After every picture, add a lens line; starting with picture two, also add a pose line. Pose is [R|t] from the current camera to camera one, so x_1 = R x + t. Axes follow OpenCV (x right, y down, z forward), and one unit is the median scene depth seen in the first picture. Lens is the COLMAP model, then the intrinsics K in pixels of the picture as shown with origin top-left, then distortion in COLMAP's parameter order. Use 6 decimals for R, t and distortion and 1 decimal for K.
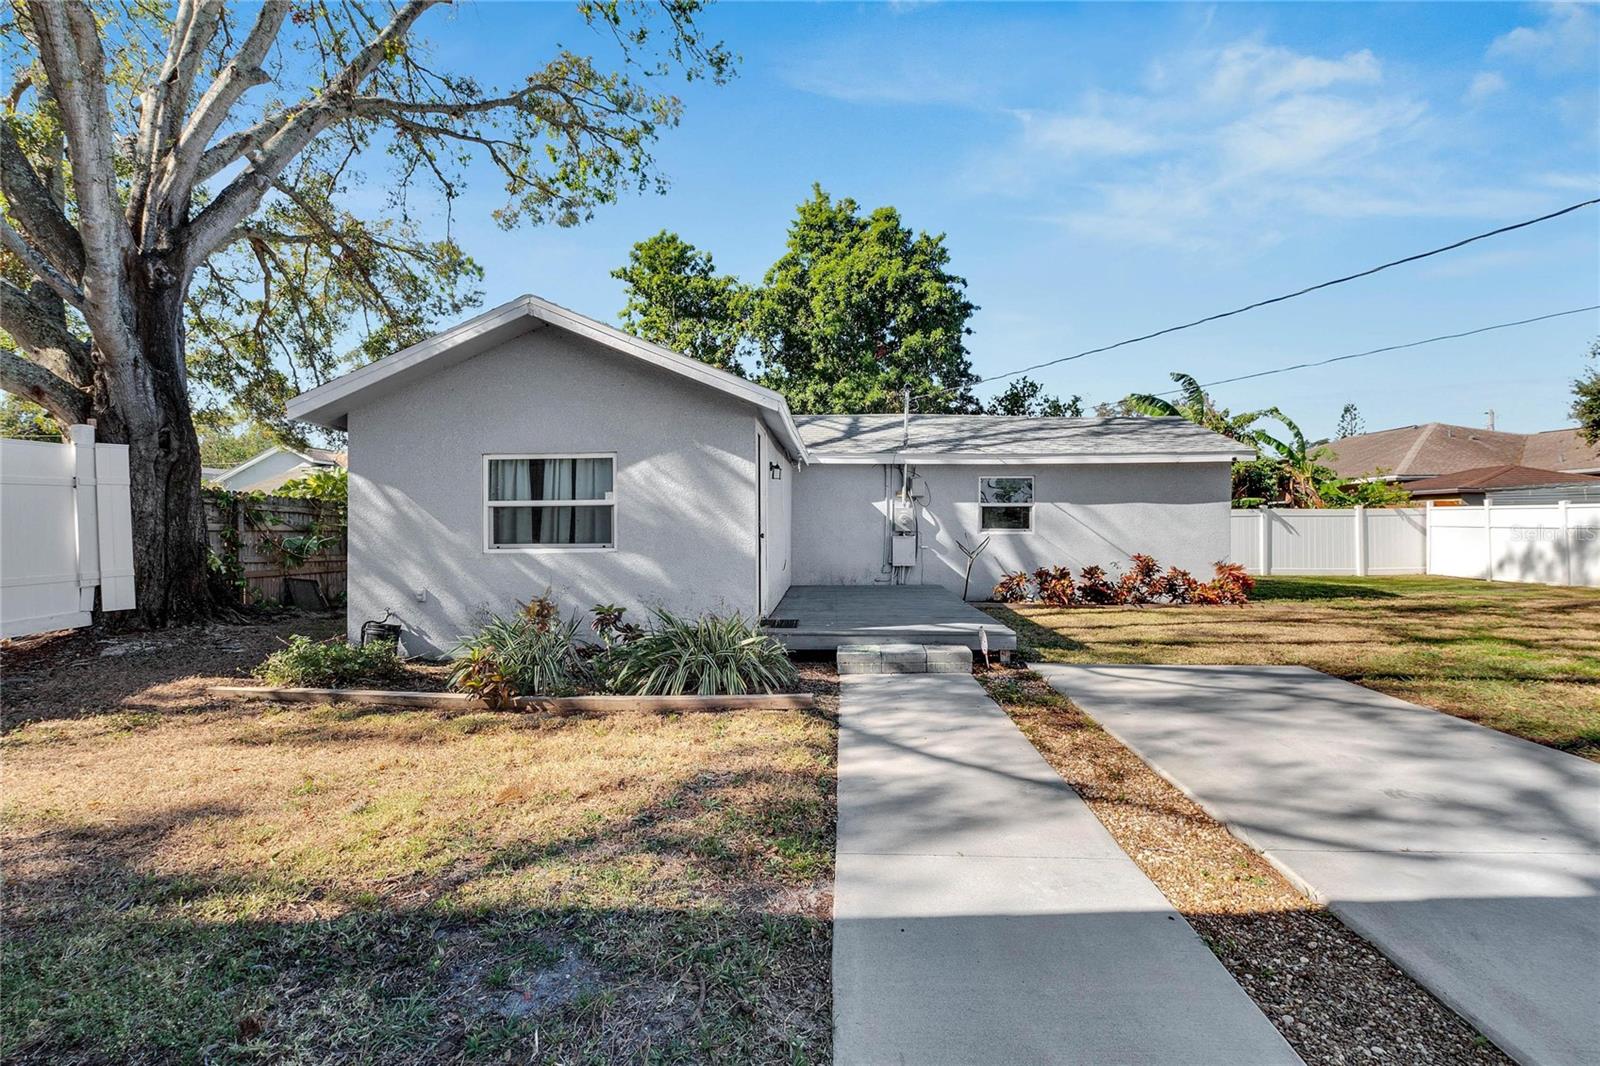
lens RADIAL K [[729.7, 0, 780.3], [0, 729.7, 524.5], [0, 0, 1]] dist [-0.000121, -0.001113]
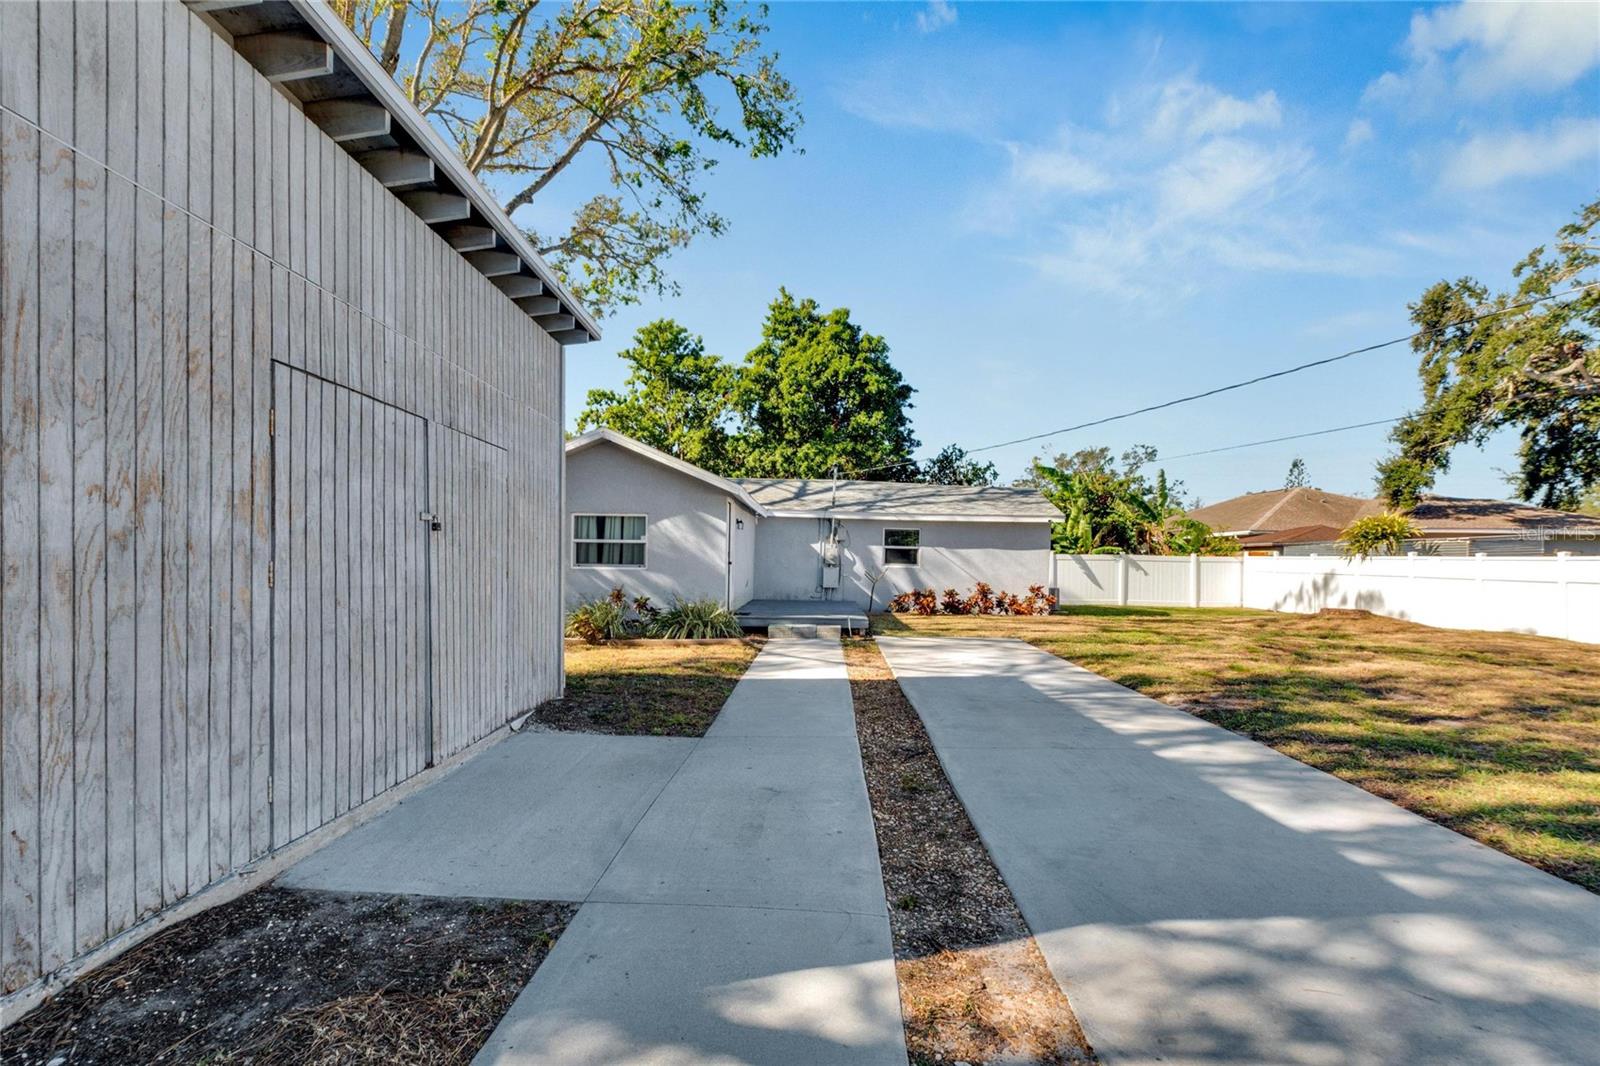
lens RADIAL K [[729.7, 0, 785.3], [0, 729.7, 571.4], [0, 0, 1]] dist [-0.000121, -0.001113]
pose [[0.999367, 0.022948, 0.027203, 0.037019], [-0.023371, 0.999609, 0.015354, 0.004053], [-0.026840, -0.015980, 0.999512, -0.457571]]
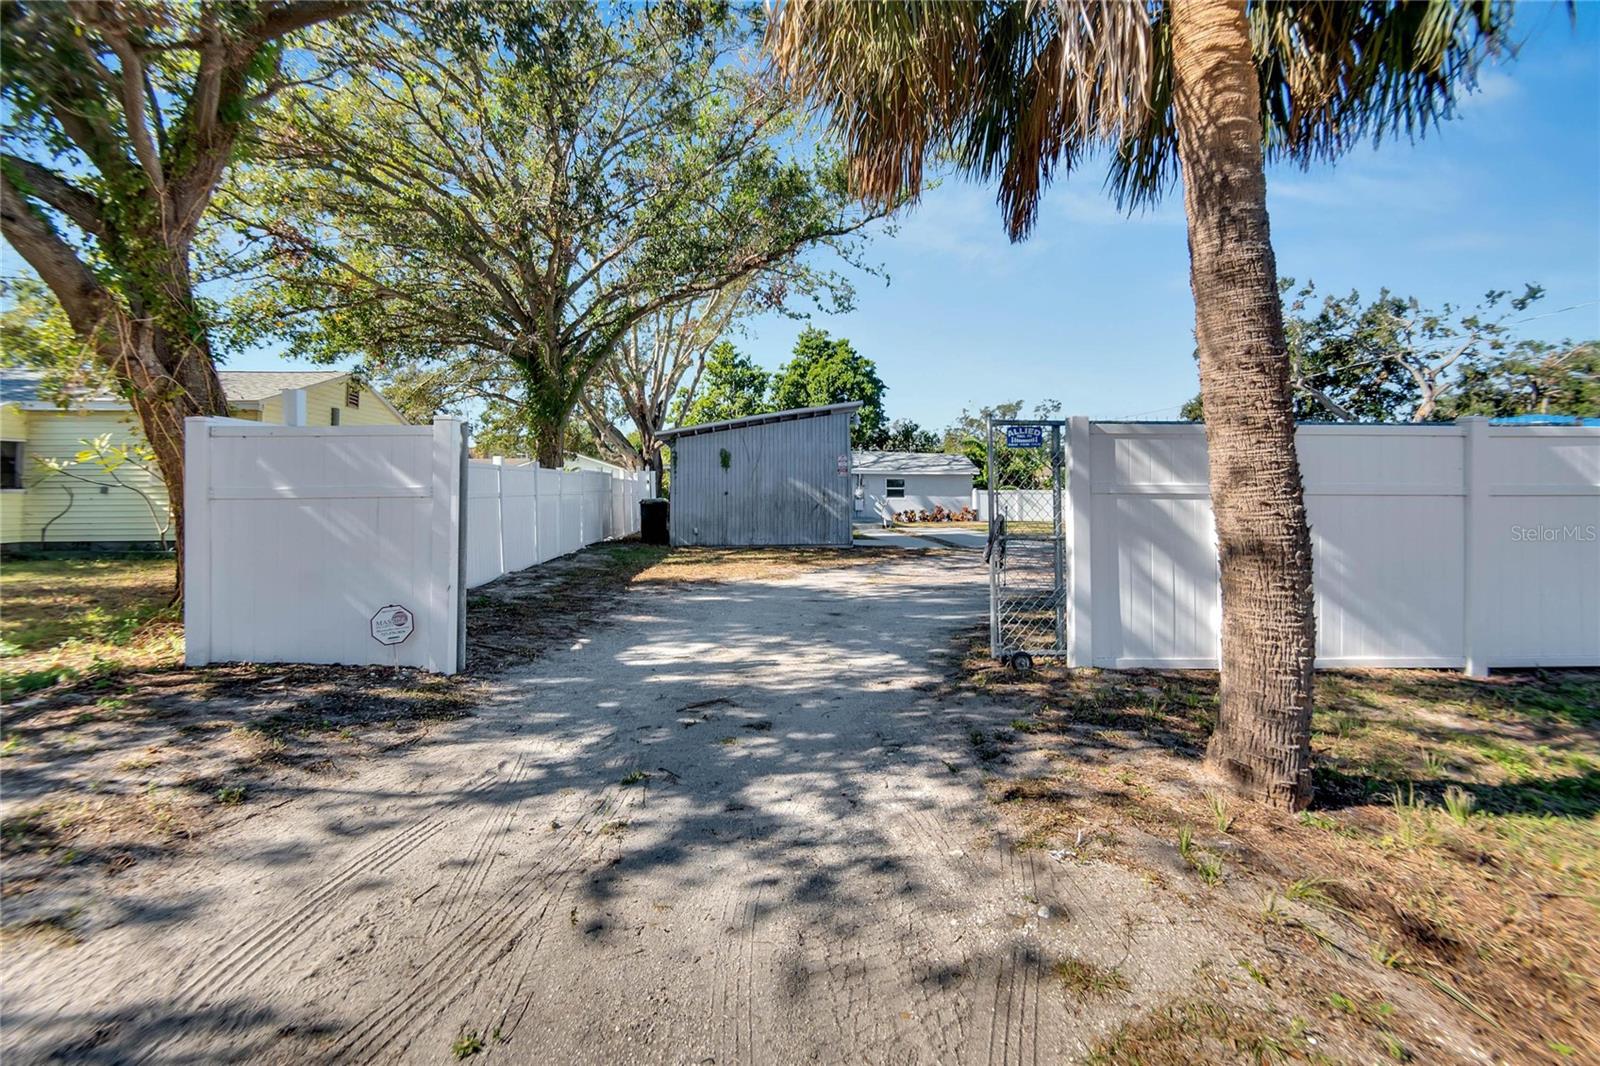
lens RADIAL K [[729.7, 0, 780.5], [0, 729.7, 467.4], [0, 0, 1]] dist [-0.000121, -0.001113]
pose [[0.994587, 0.010788, 0.103349, -0.407034], [-0.006399, 0.999067, -0.042711, 0.013695], [-0.103714, 0.041818, 0.993728, -1.695508]]
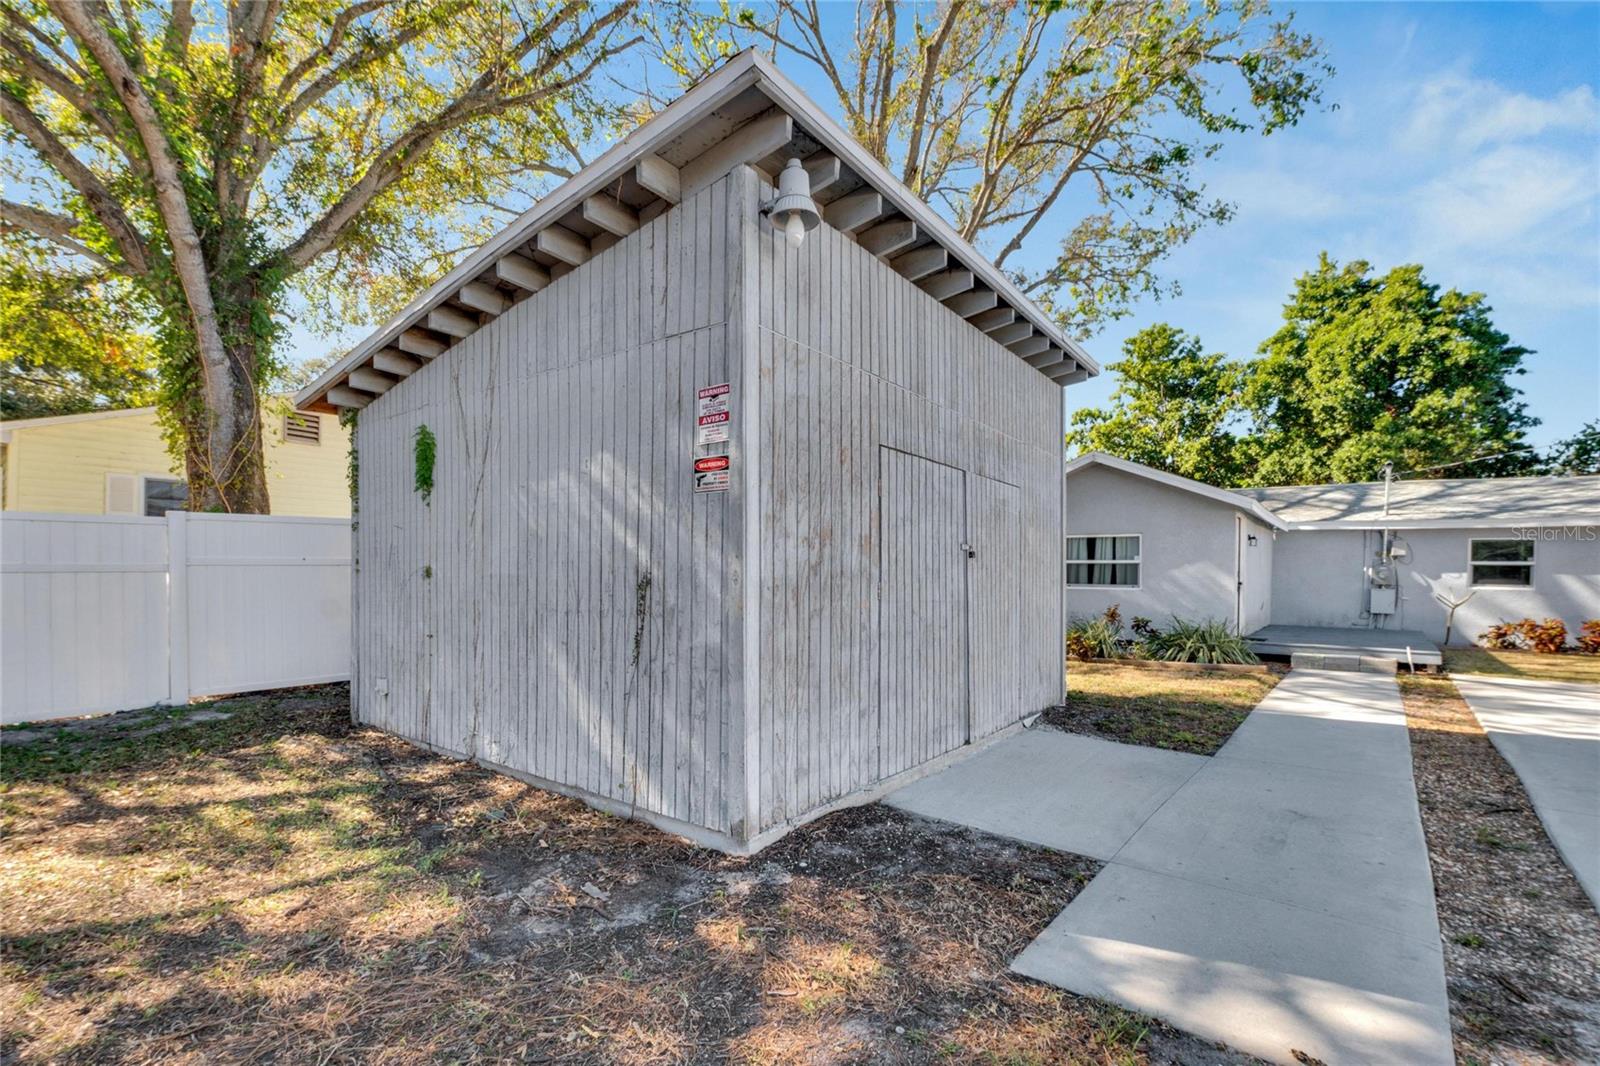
lens RADIAL K [[729.7, 0, 788.7], [0, 729.7, 571.2], [0, 0, 1]] dist [-0.000121, -0.001113]
pose [[0.824598, 0.014598, -0.565531, 0.037816], [-0.017568, 0.999846, 0.000193, 0.003857], [0.565447, 0.009777, 0.824727, -0.531294]]
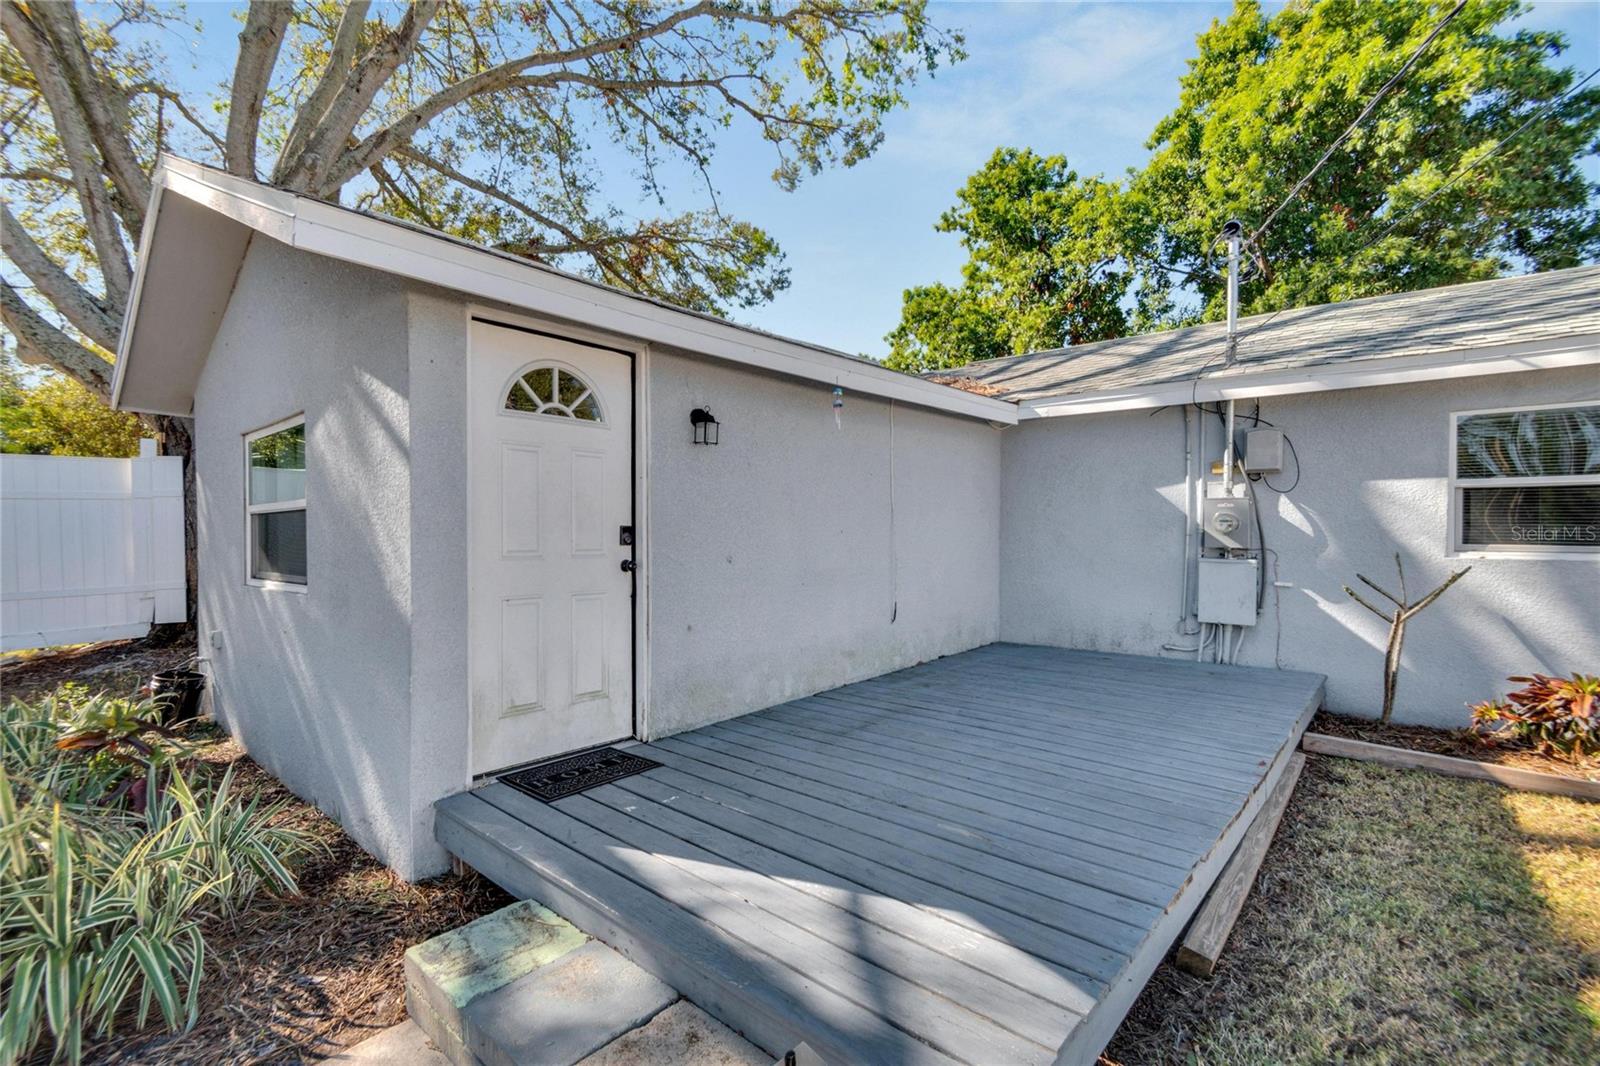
lens RADIAL K [[717.3, 0, 794.3], [0, 717.3, 538.5], [0, 0, 1]] dist [0.004065, 0.001114]
pose [[0.795462, 0.003994, -0.605990, 0.225655], [0.006803, 0.999856, 0.015520, -0.005661], [0.605965, -0.016468, 0.795321, 0.474381]]
